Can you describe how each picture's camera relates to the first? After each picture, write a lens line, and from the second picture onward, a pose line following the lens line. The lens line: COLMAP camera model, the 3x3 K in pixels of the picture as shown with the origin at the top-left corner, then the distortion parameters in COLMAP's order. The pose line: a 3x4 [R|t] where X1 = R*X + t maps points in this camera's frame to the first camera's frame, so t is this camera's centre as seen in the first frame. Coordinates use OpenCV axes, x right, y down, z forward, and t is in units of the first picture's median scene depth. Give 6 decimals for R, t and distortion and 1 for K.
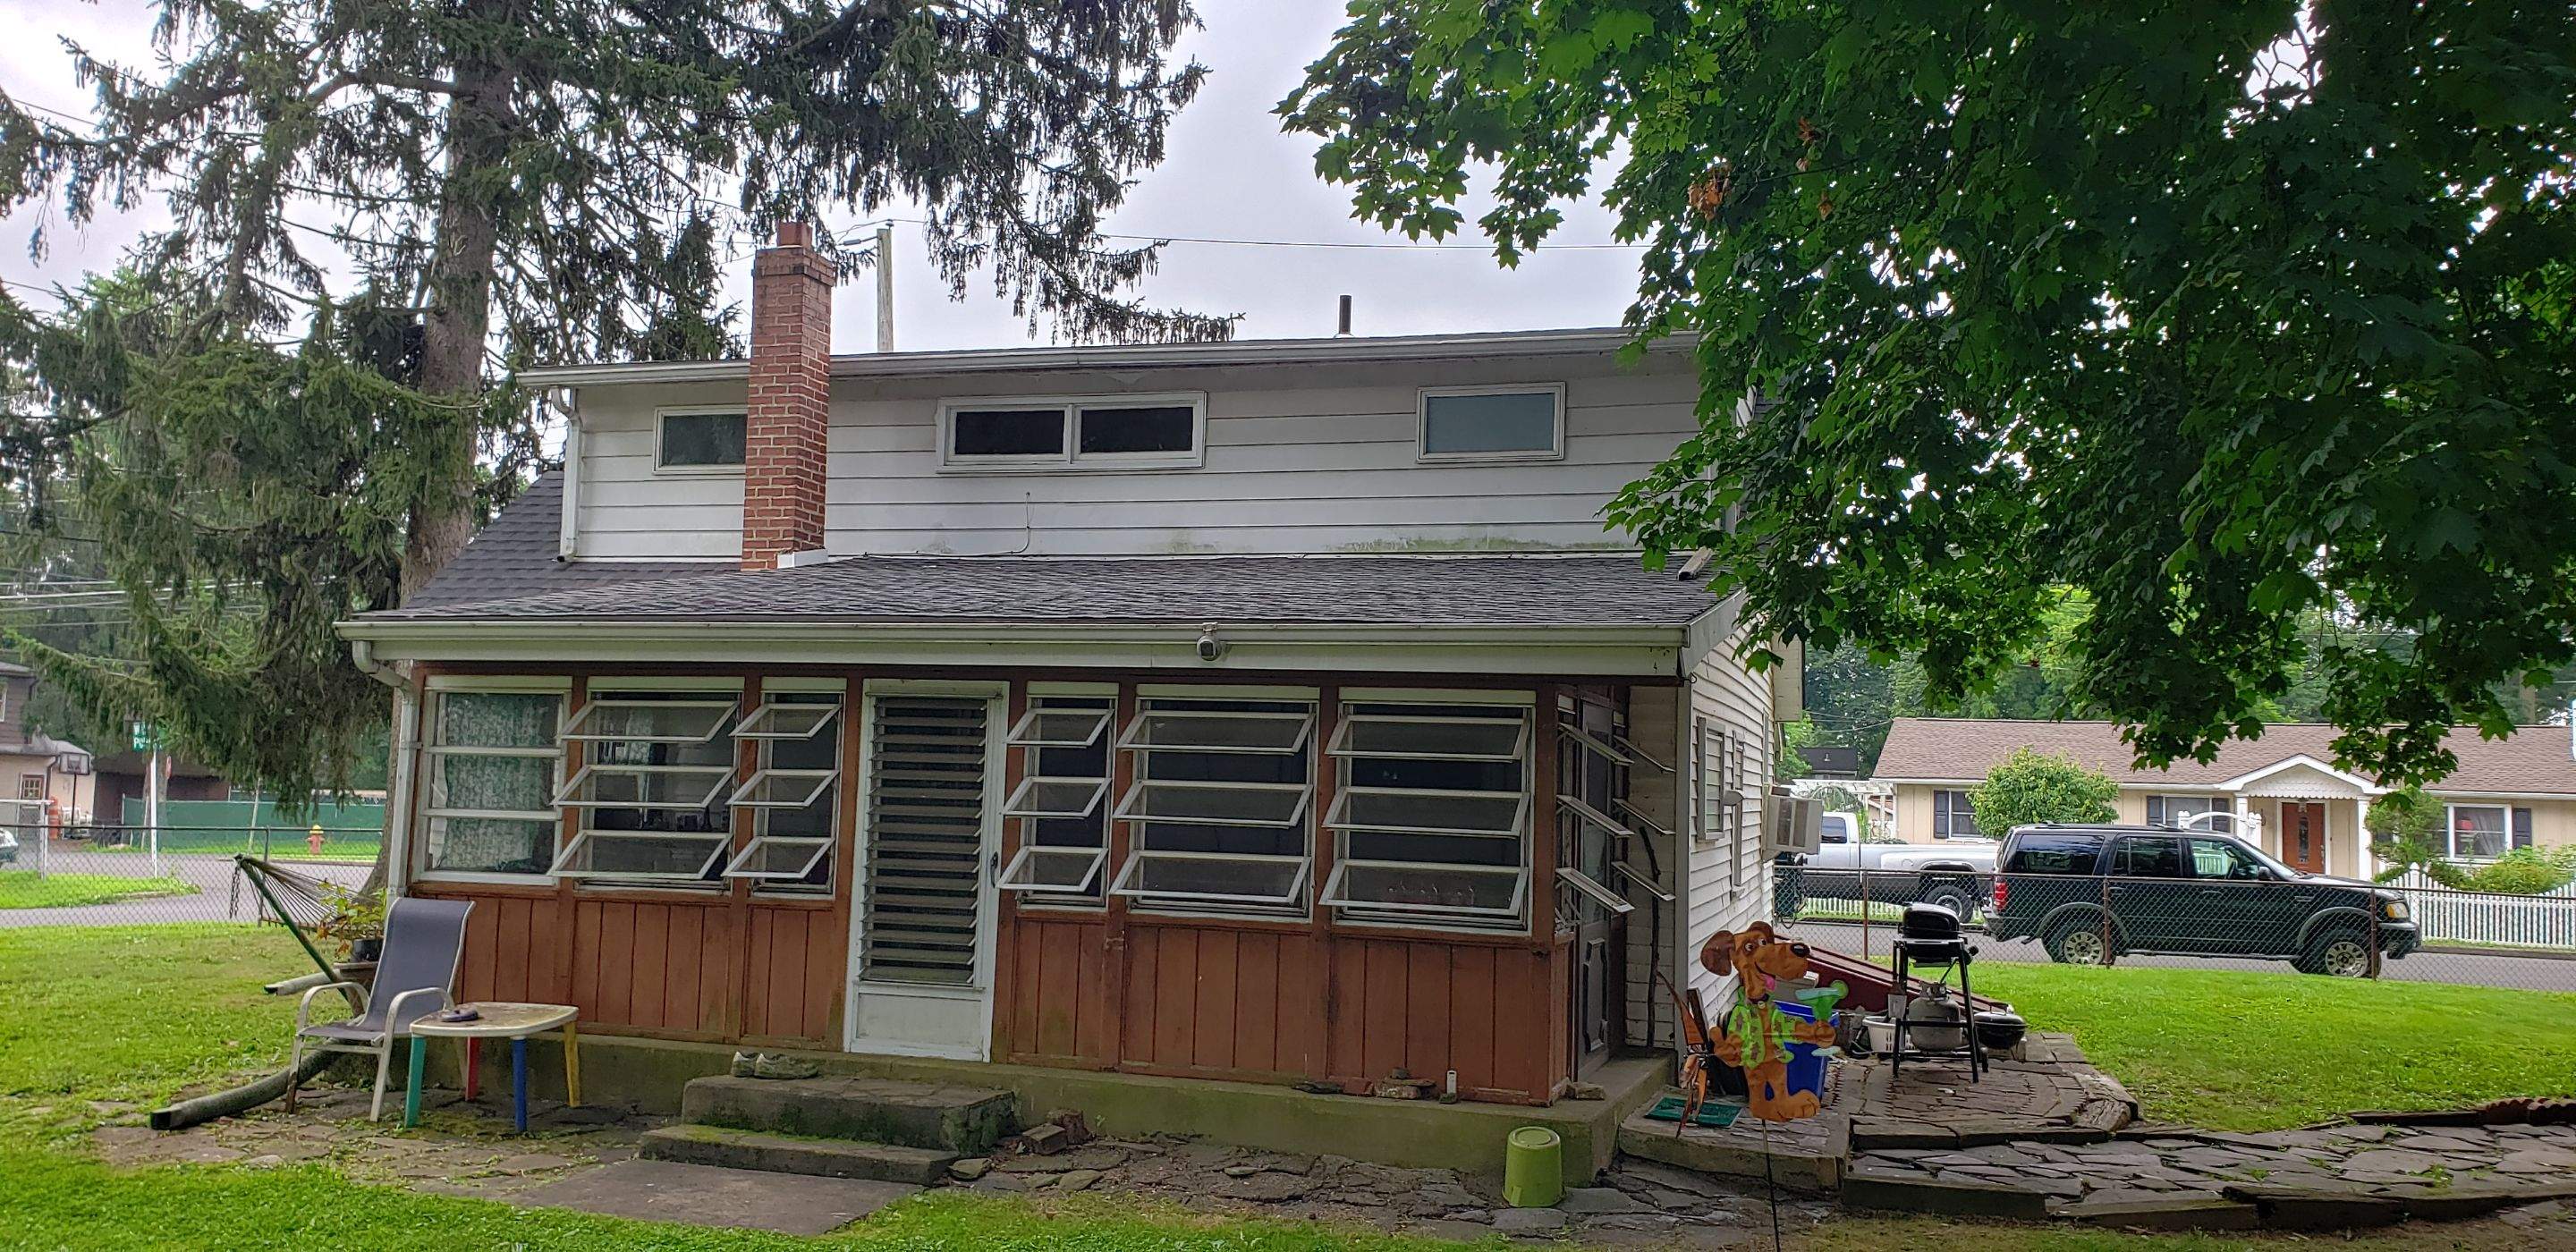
lens RADIAL K [[2075.3, 0, 1333.3], [0, 2075.3, 613.4], [0, 0, 1]] dist [0.147870, -0.421291]
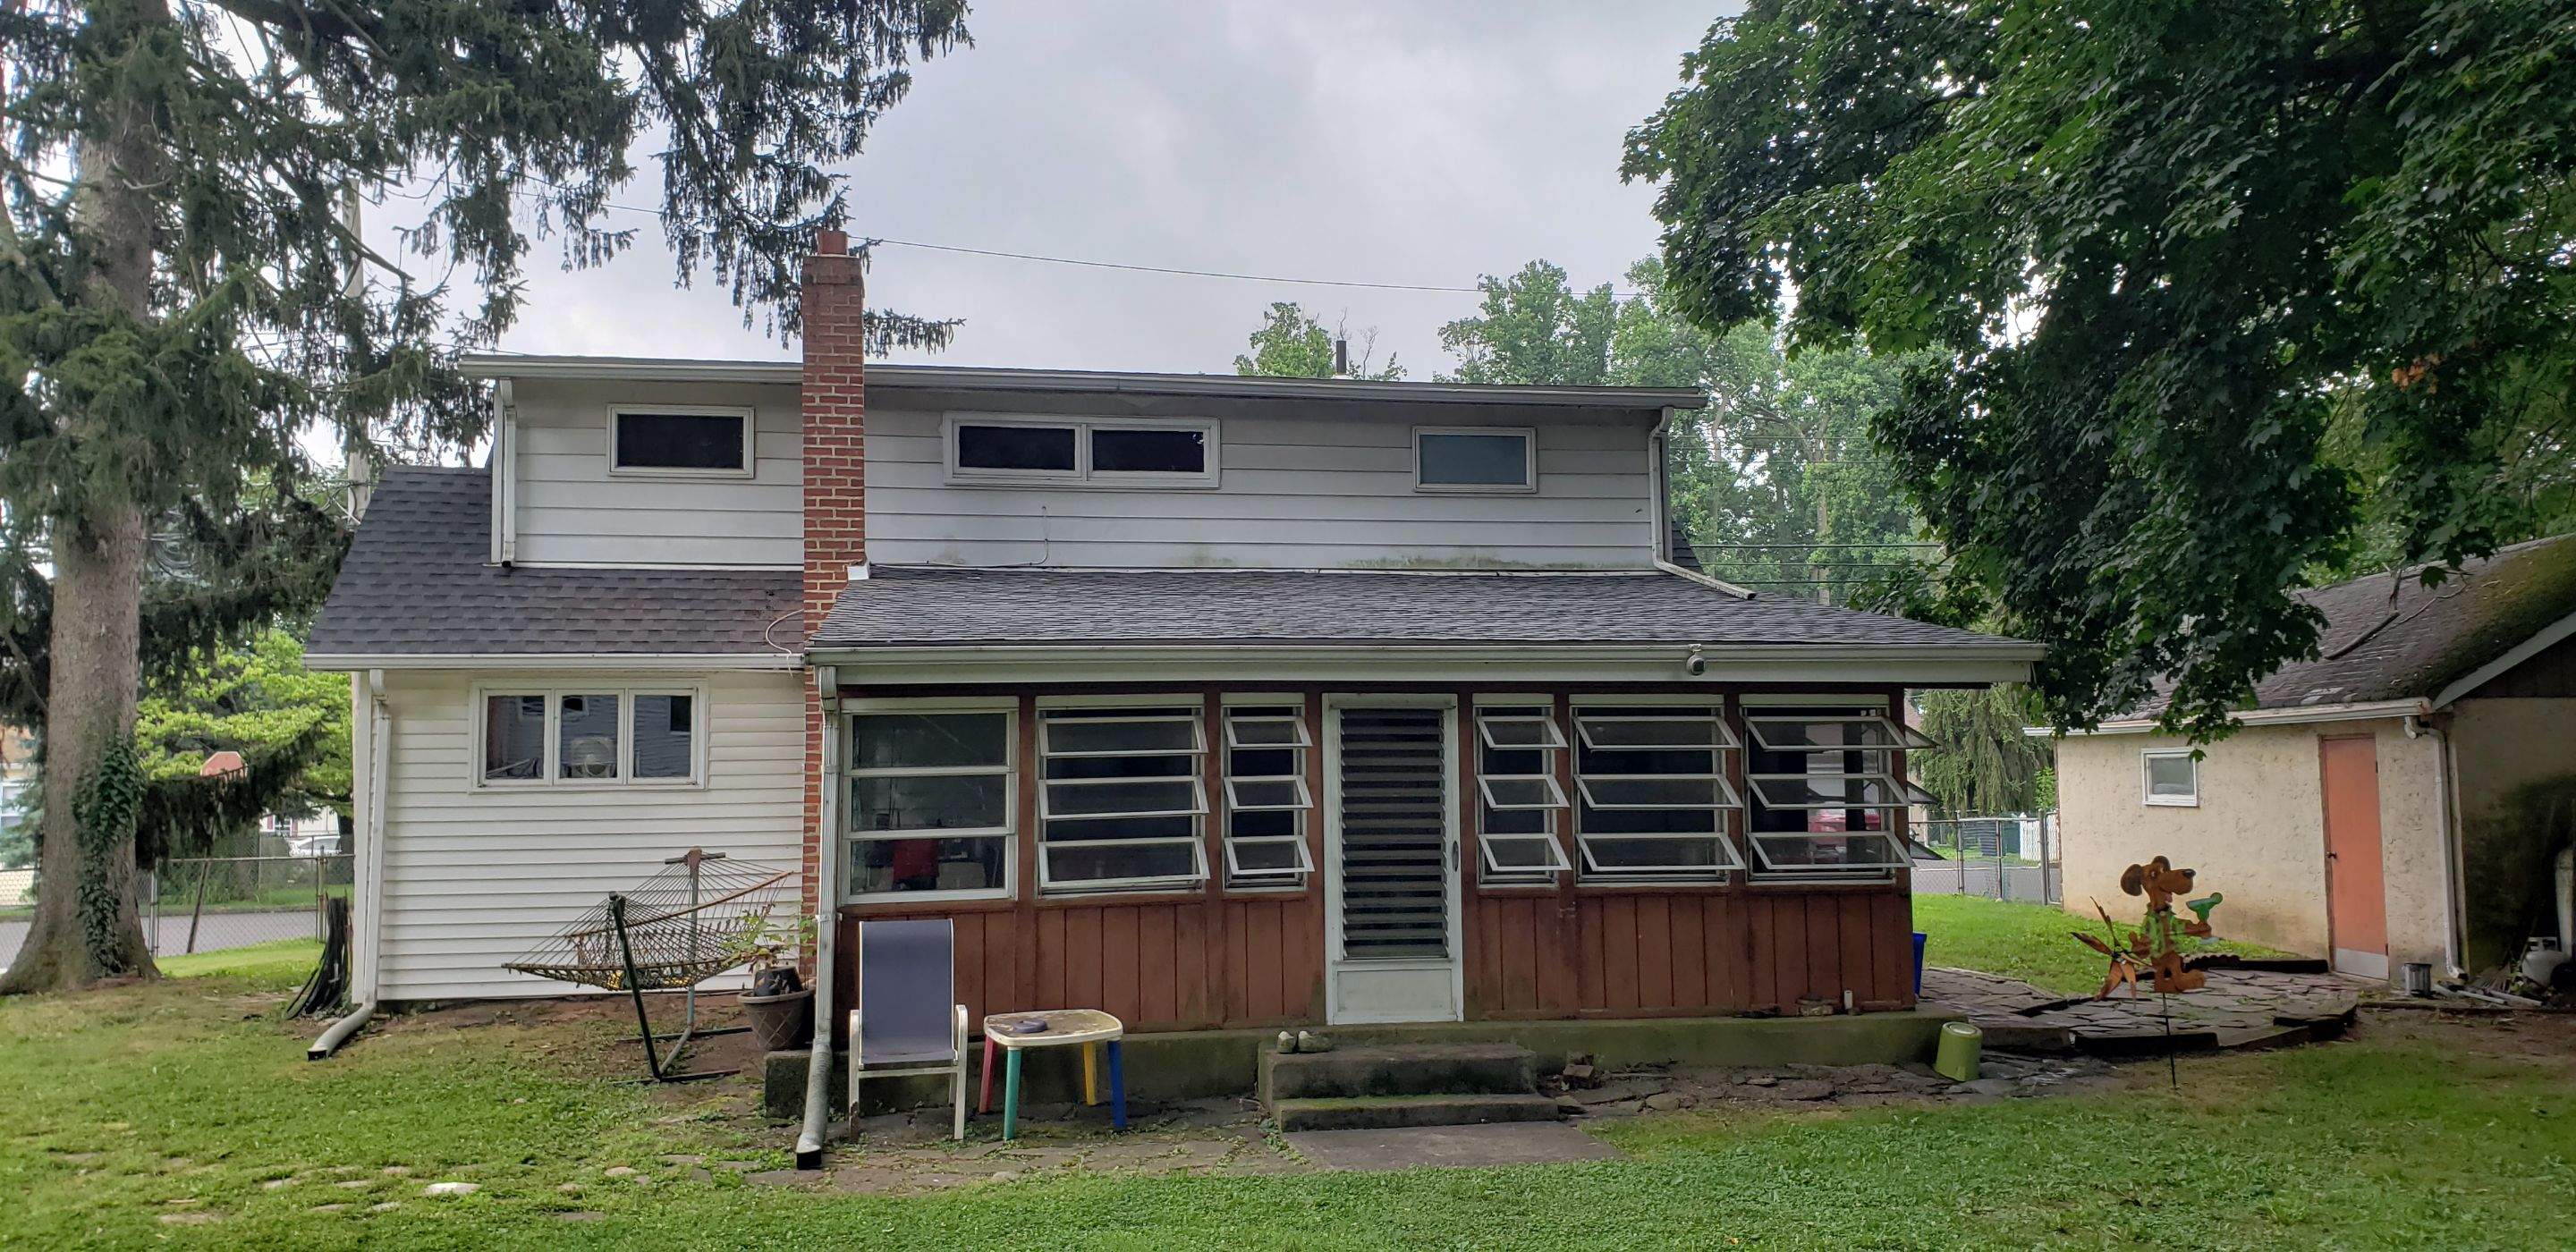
lens RADIAL K [[2077.7, 0, 1322.4], [0, 2077.7, 622.8], [0, 0, 1]] dist [0.236004, -0.688029]
pose [[0.879487, -0.005251, 0.475894, -0.757269], [-0.003034, 0.999857, 0.016641, -0.025617], [-0.475913, -0.016080, 0.879345, 0.014282]]
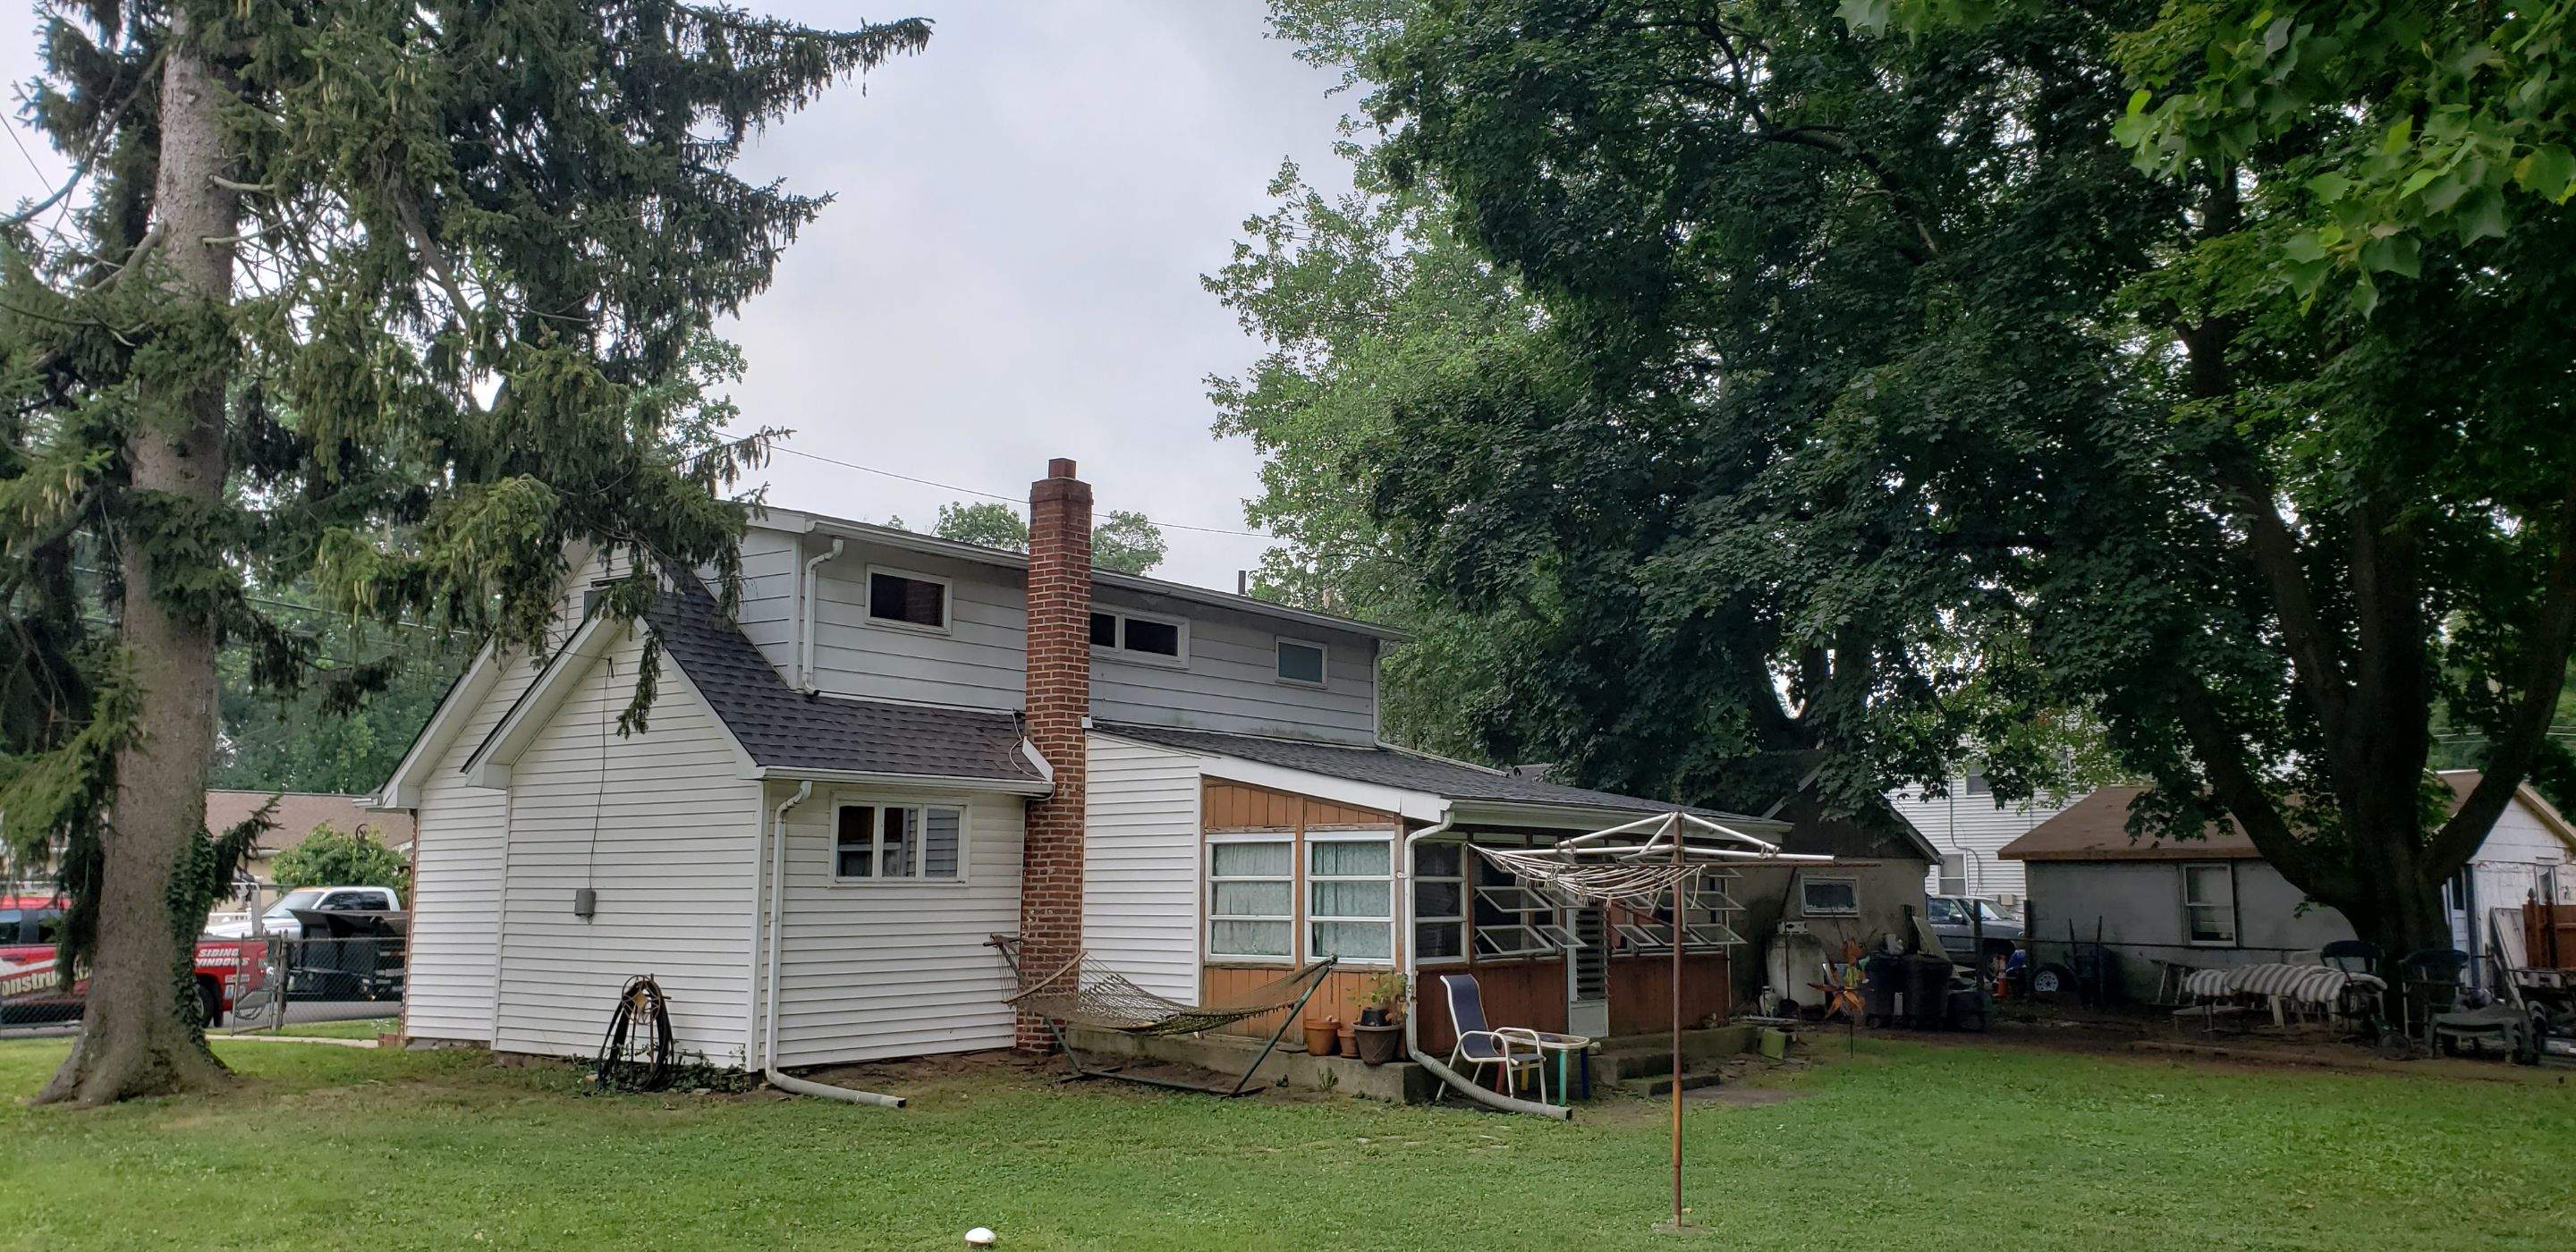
lens RADIAL K [[2075.3, 0, 1333.3], [0, 2075.3, 613.4], [0, 0, 1]] dist [0.147870, -0.421291]
pose [[0.312386, 0.096760, 0.945014, -2.019611], [-0.080730, 0.993904, -0.075079, -0.010542], [-0.946519, -0.052837, 0.318293, 0.612684]]
